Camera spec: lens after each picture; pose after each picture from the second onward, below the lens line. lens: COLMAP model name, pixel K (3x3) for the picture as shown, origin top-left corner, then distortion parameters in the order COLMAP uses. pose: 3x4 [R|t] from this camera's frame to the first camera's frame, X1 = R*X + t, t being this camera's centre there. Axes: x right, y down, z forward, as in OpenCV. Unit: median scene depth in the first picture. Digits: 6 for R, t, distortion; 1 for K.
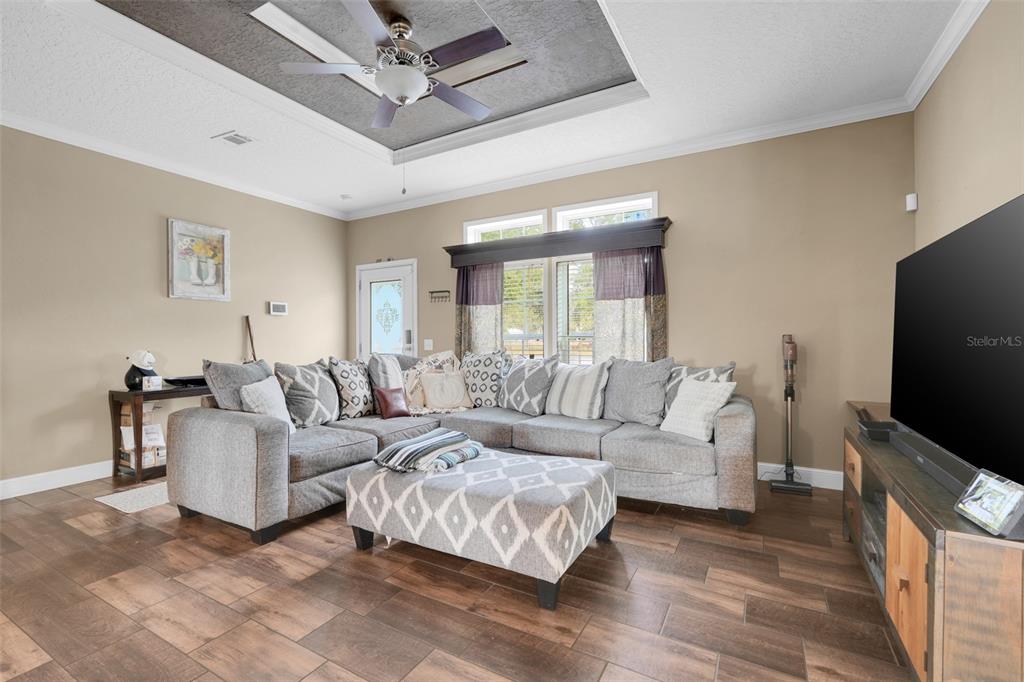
lens RADIAL K [[452.2, 0, 508.4], [0, 452.2, 343.0], [0, 0, 1]] dist [0.020340, -0.000535]
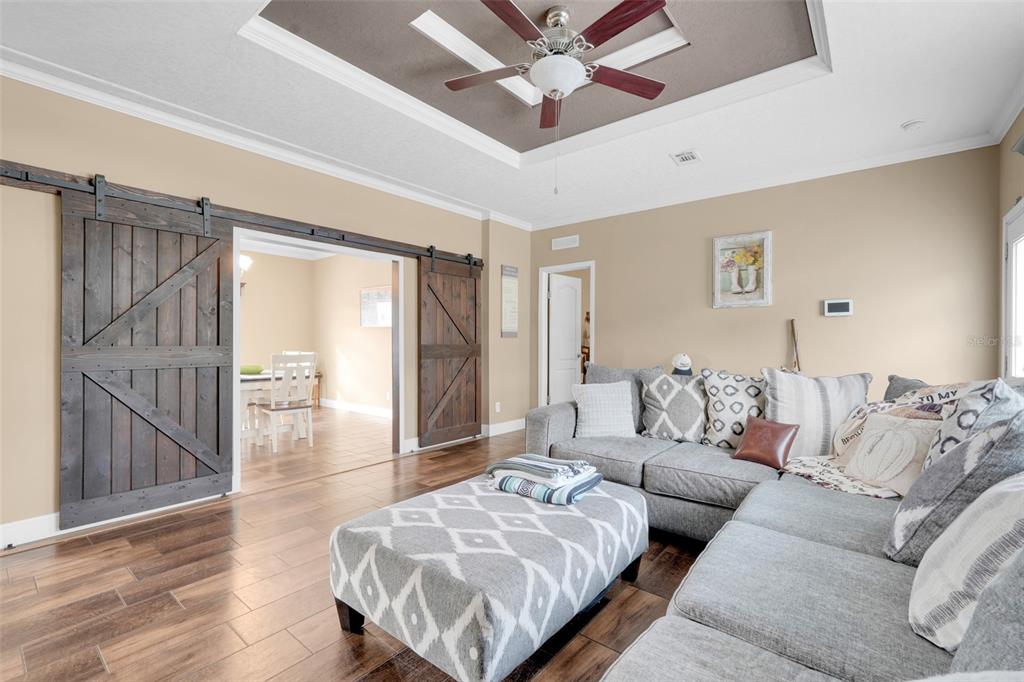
lens RADIAL K [[452.2, 0, 507.1], [0, 452.2, 338.4], [0, 0, 1]] dist [0.020340, -0.000535]
pose [[-0.155428, -0.002238, -0.987845, 0.432335], [-0.011502, 0.999934, -0.000455, -0.017551], [0.987780, 0.011291, -0.155443, 0.643520]]
